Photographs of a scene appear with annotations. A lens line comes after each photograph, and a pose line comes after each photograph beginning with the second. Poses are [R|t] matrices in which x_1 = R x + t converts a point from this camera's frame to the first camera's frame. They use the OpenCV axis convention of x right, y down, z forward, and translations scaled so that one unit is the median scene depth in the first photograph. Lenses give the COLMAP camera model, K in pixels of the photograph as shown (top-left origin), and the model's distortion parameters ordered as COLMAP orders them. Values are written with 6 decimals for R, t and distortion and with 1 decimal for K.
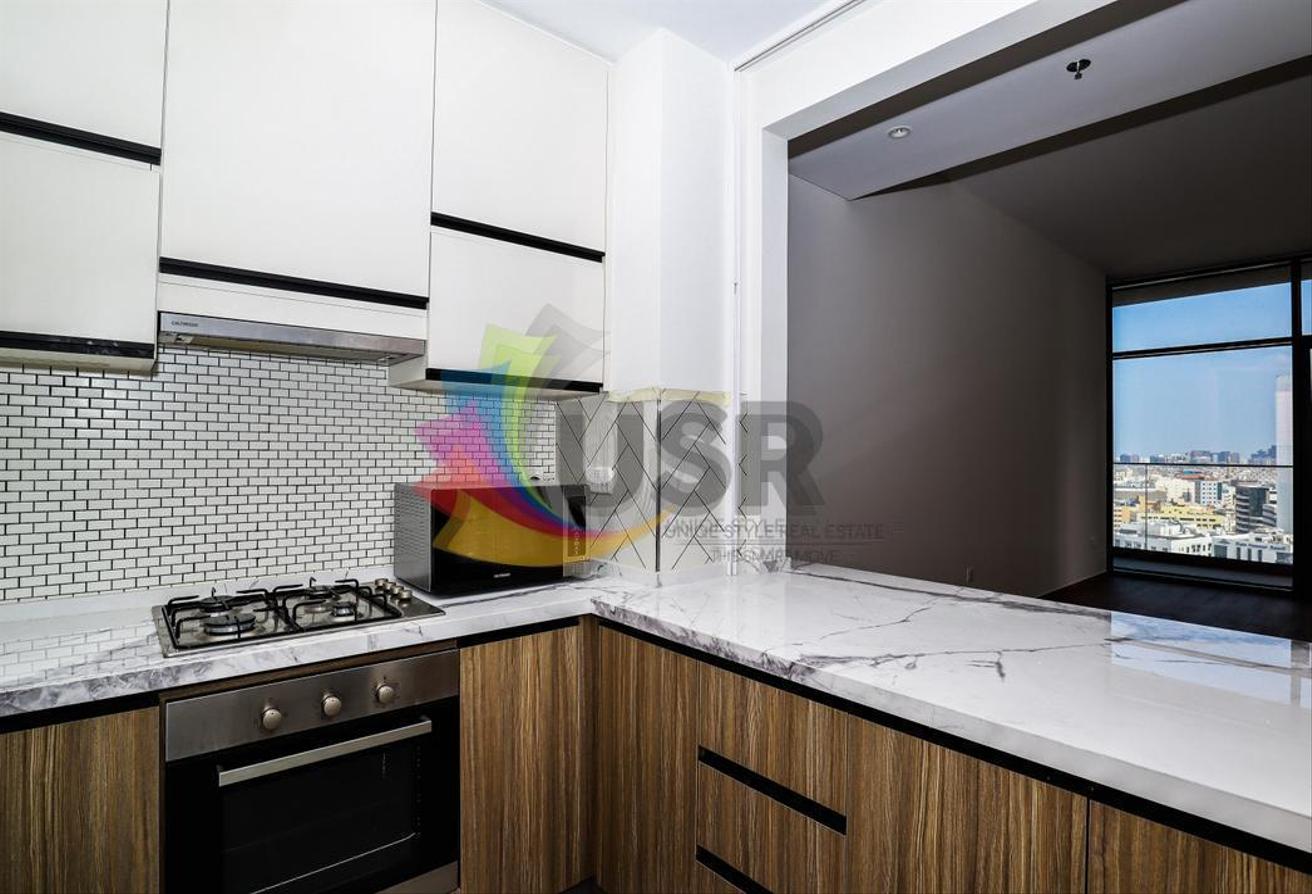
lens RADIAL K [[674.7, 0, 656.5], [0, 674.7, 444.9], [0, 0, 1]] dist [-0.026704, 0.002685]
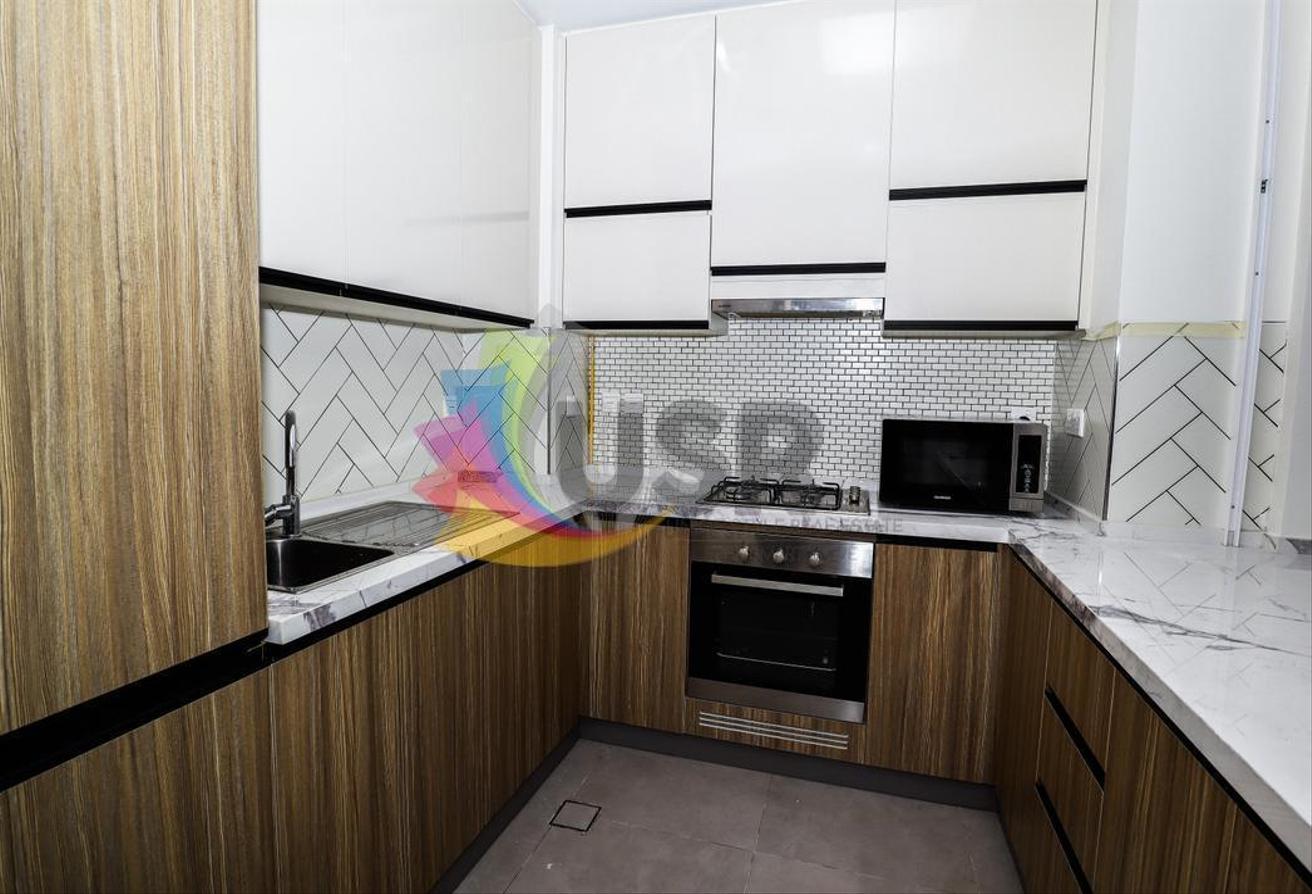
lens RADIAL K [[674.7, 0, 653.8], [0, 674.7, 446.4], [0, 0, 1]] dist [-0.026704, 0.002685]
pose [[0.534871, 0.084047, -0.840743, 0.529583], [-0.012614, 0.995724, 0.091515, 0.009375], [0.844840, -0.038343, 0.533644, -0.026796]]
